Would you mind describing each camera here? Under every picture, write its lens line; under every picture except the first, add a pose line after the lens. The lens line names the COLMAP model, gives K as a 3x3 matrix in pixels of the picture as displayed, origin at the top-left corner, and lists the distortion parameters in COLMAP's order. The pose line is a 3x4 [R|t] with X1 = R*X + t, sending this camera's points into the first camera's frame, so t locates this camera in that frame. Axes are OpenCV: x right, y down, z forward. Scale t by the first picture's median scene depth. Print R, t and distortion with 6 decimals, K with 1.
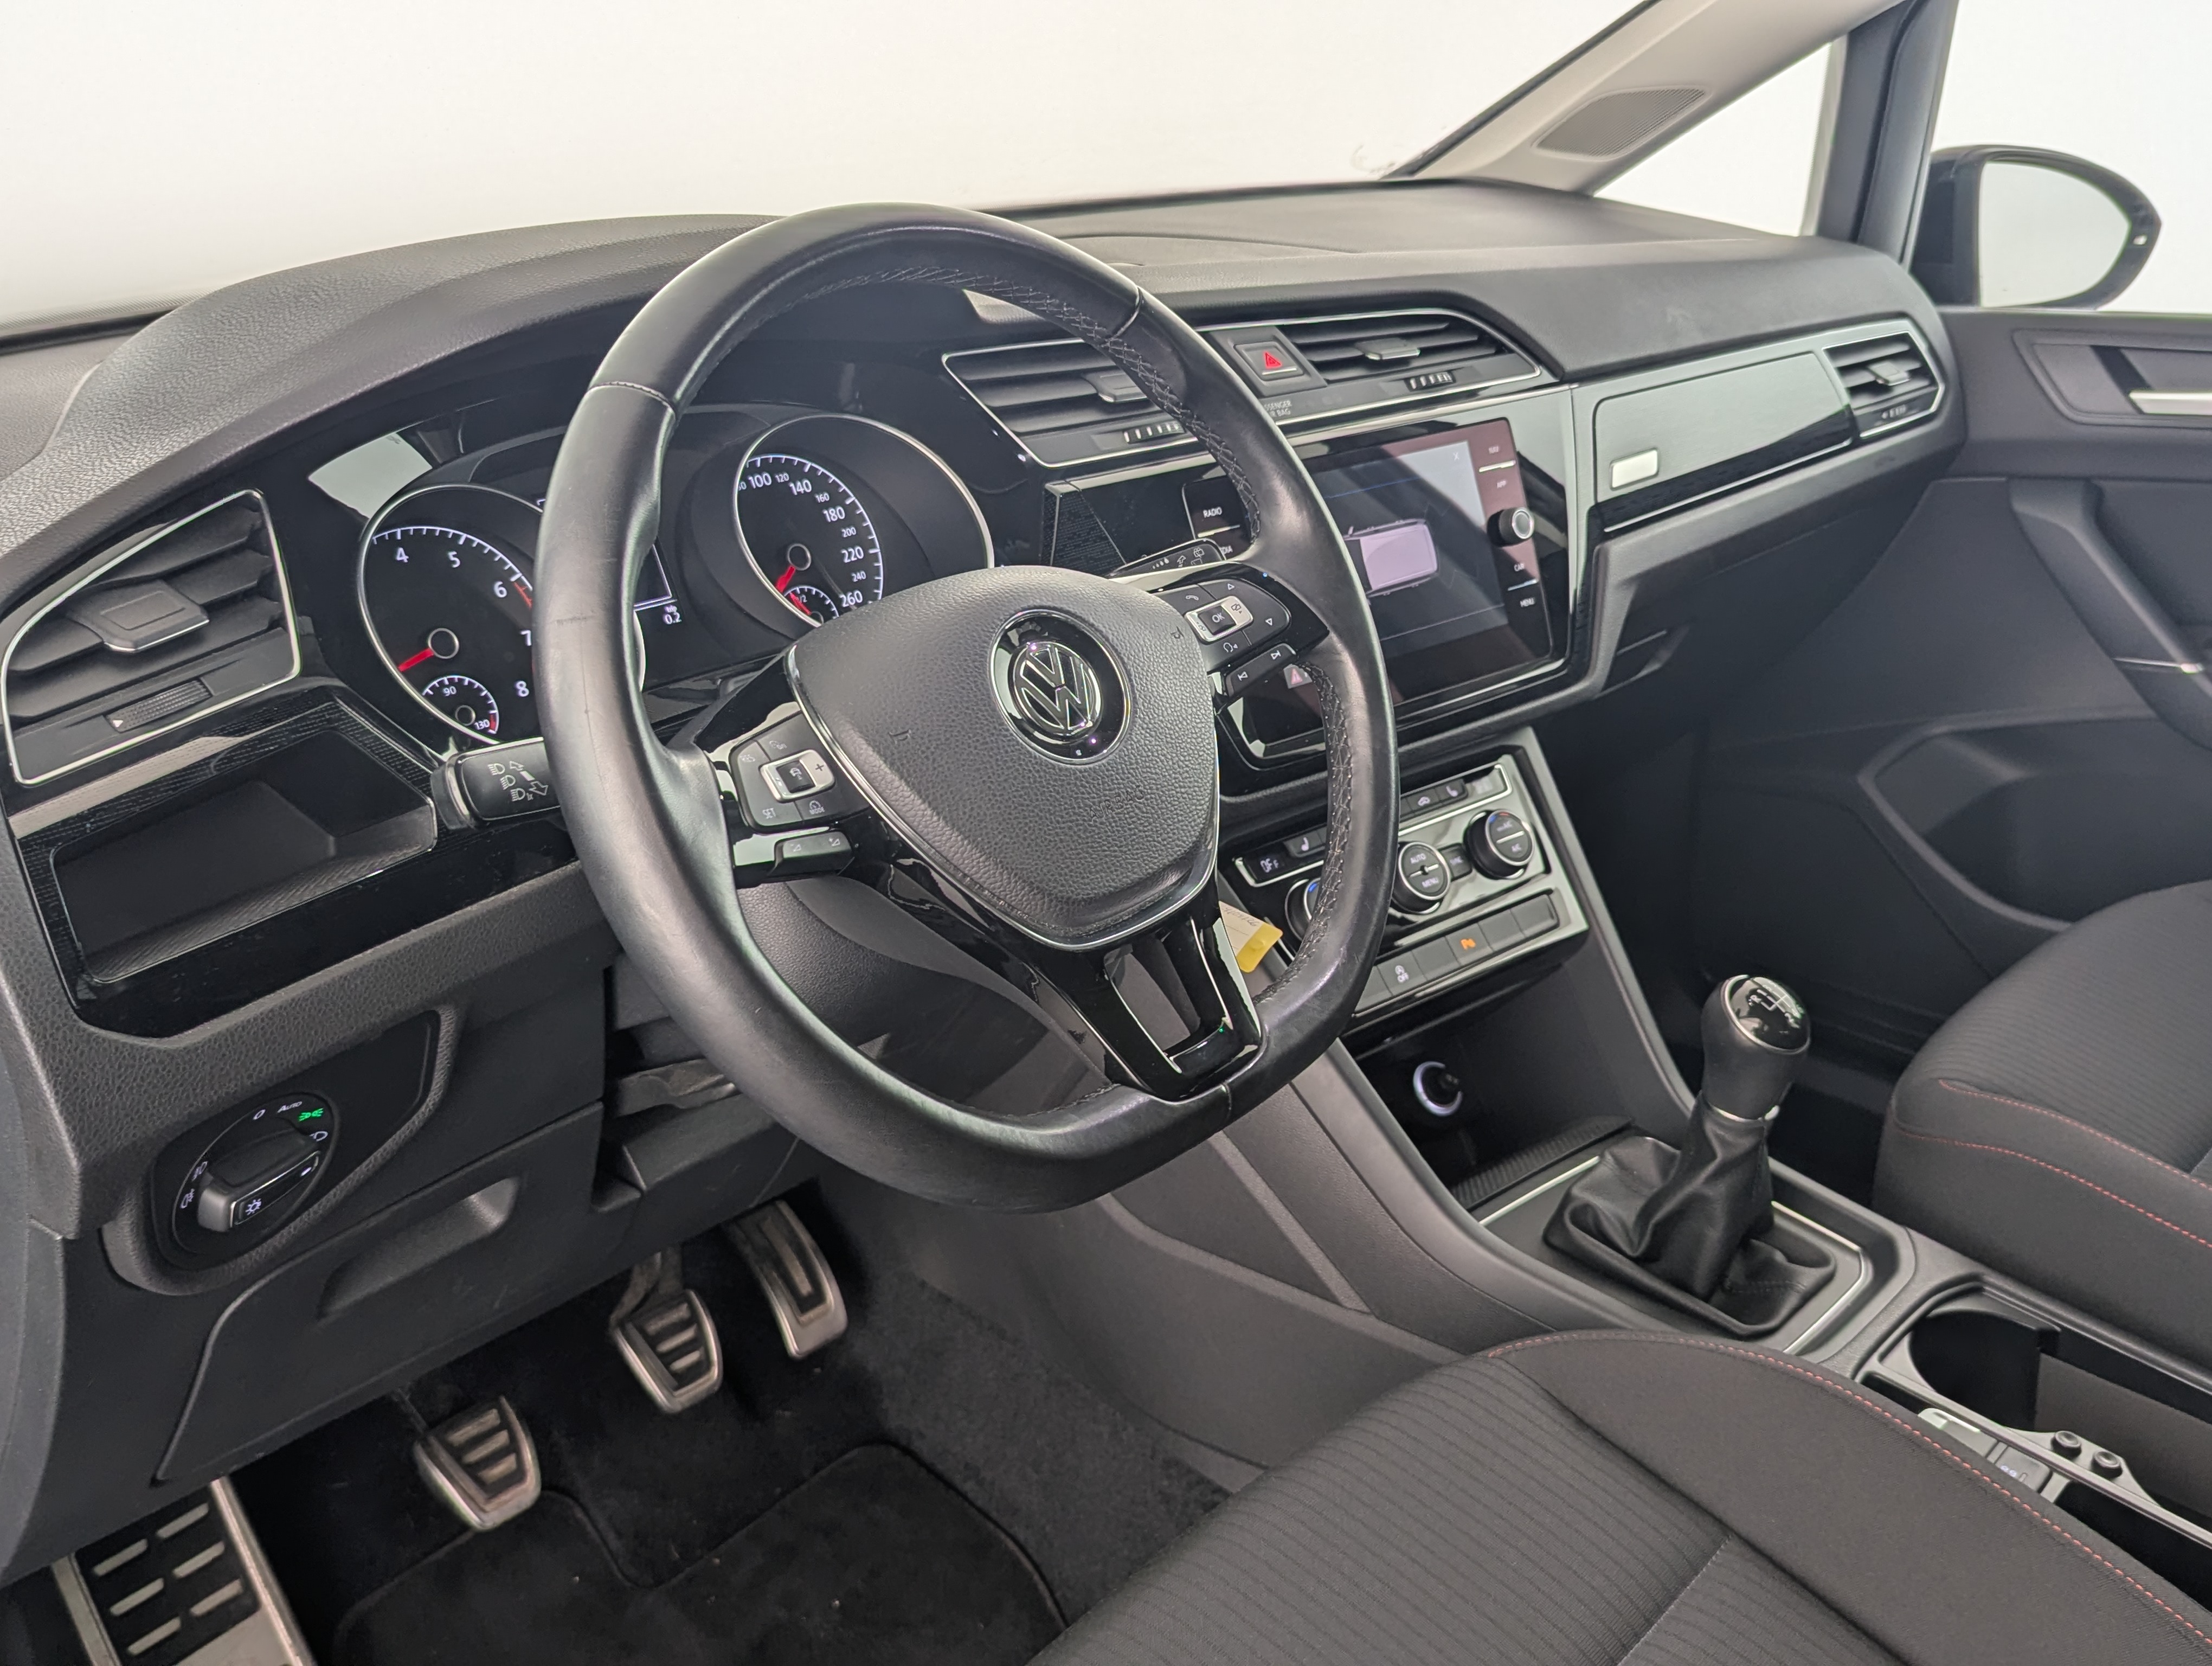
lens RADIAL K [[1976.3, 0, 1203.1], [0, 1976.3, 784.2], [0, 0, 1]] dist [0.007363, 0.002656]
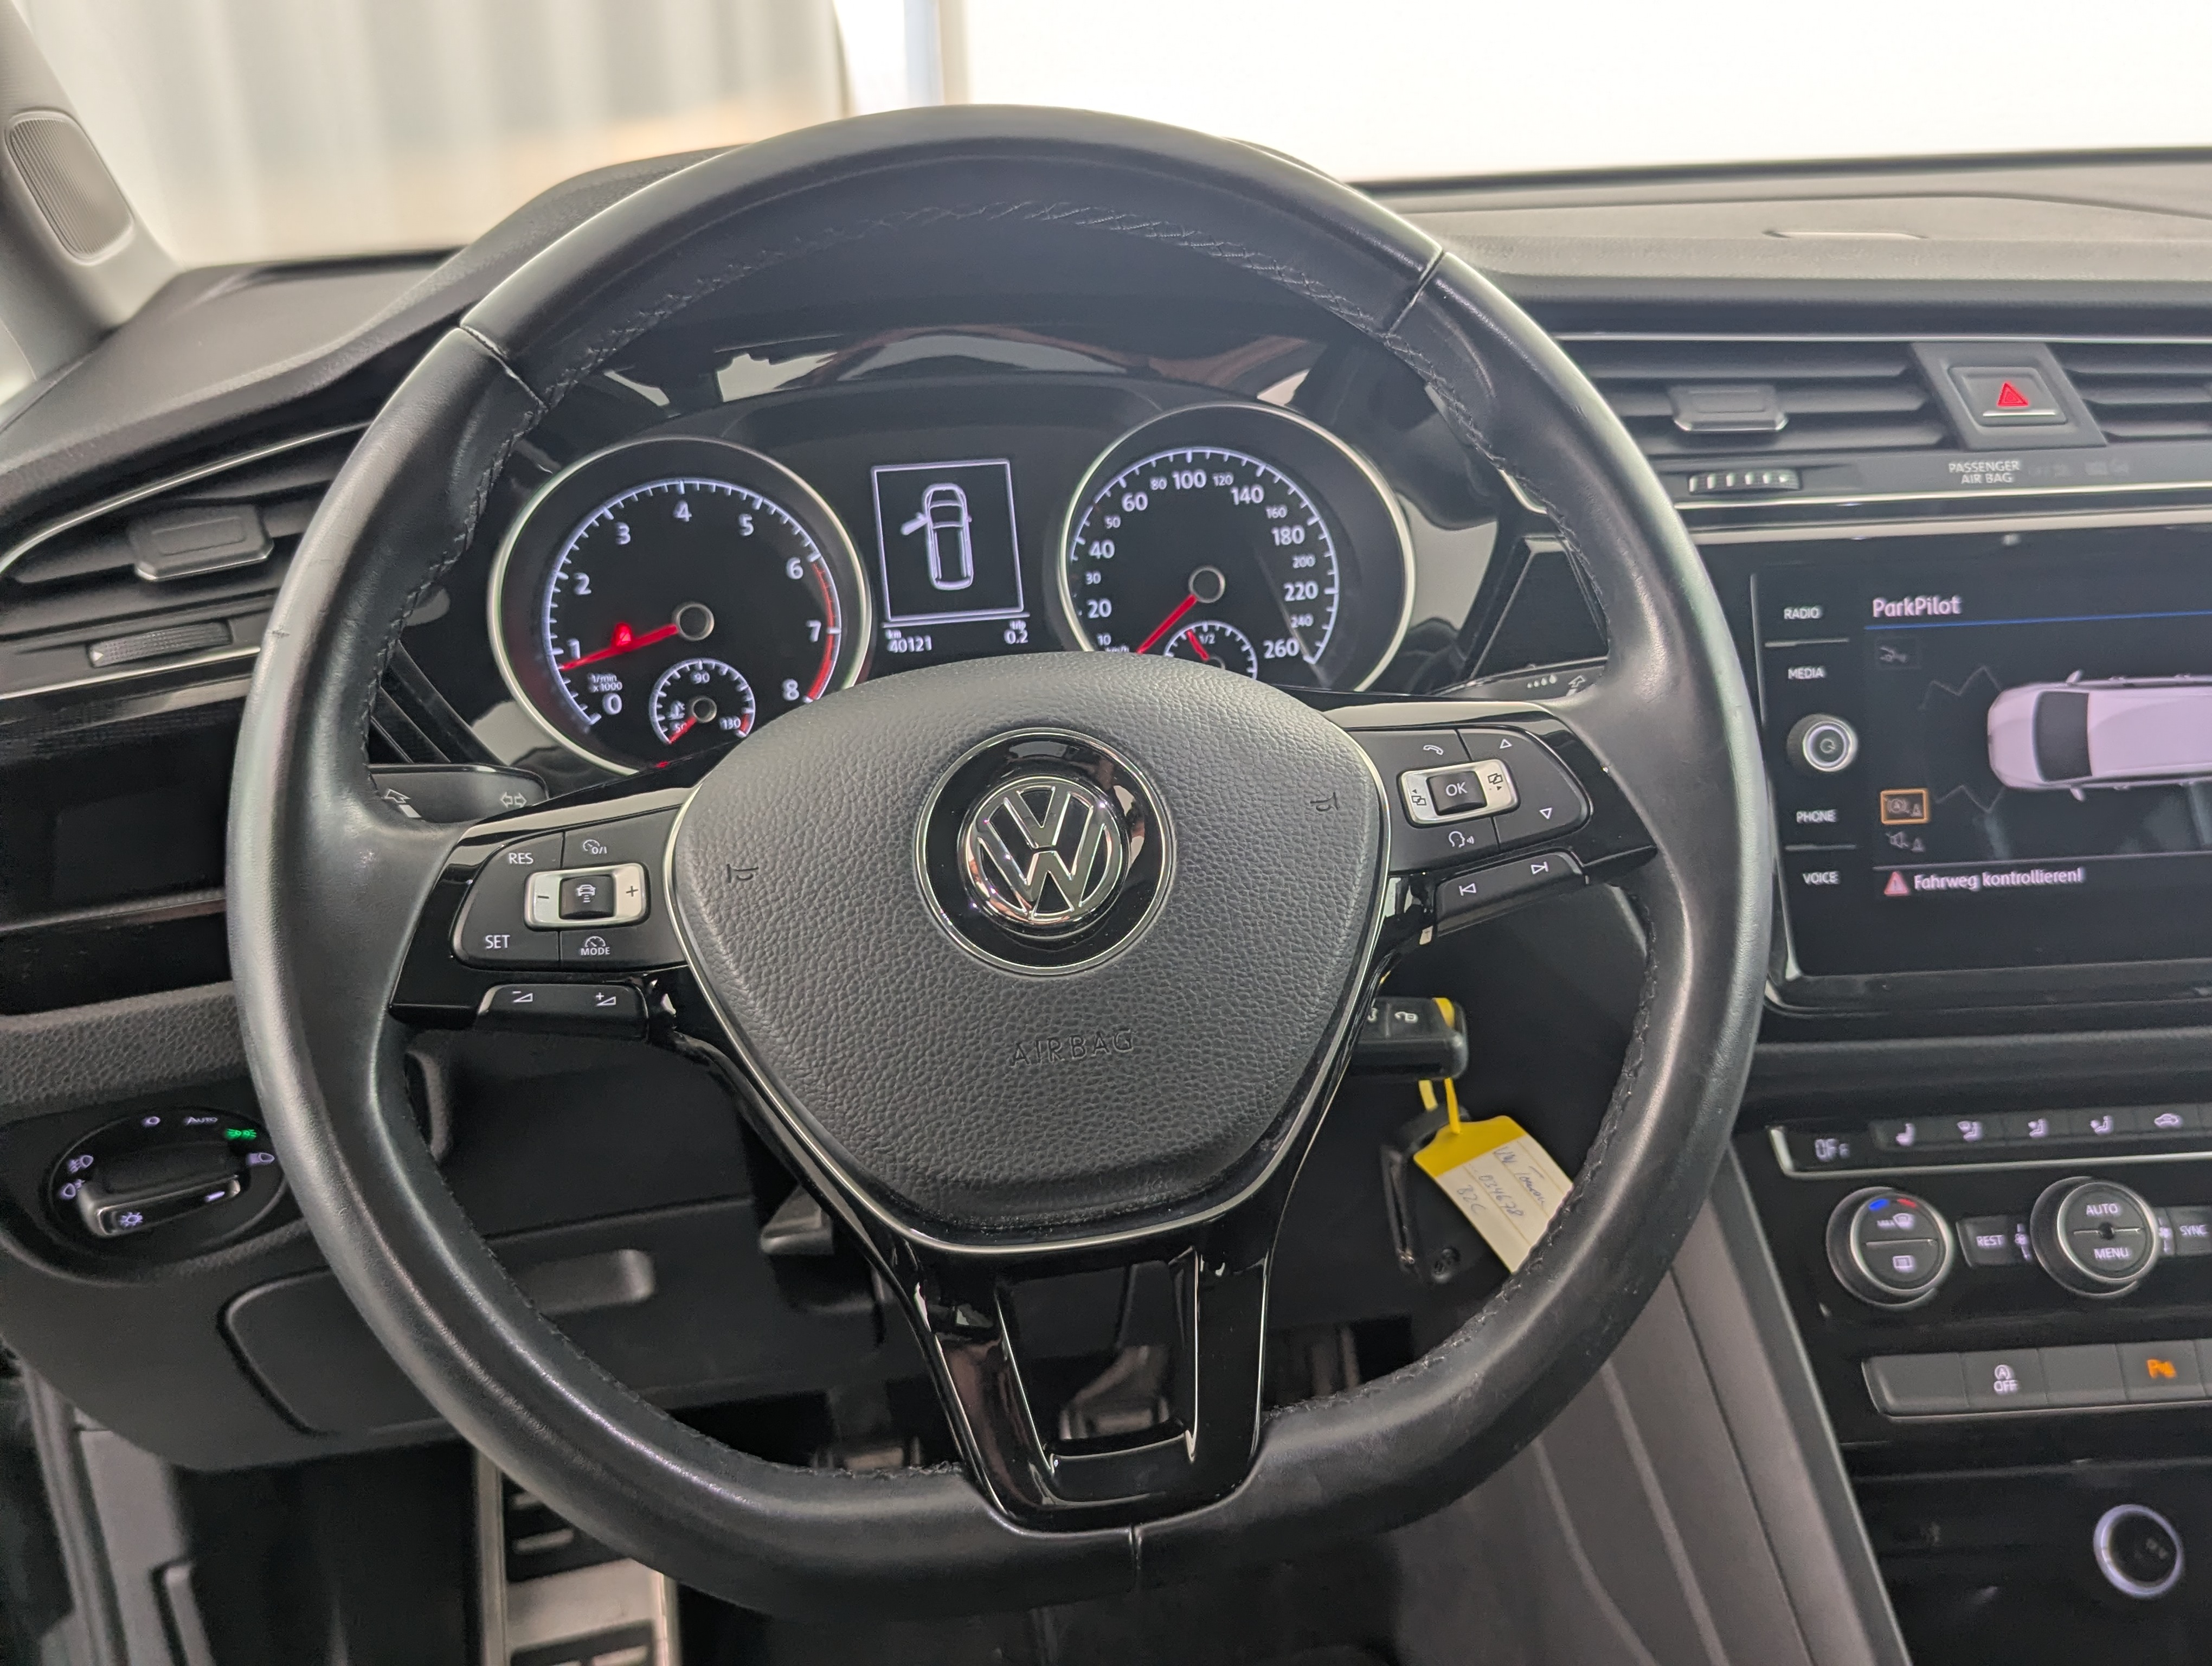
lens RADIAL K [[2038.2, 0, 1171.0], [0, 2038.2, 793.5], [0, 0, 1]] dist [0.041942, -0.099134]
pose [[0.796660, 0.214584, -0.565054, 0.245317], [-0.206450, 0.975240, 0.079285, -0.094143], [0.568076, 0.053492, 0.821235, 0.340858]]
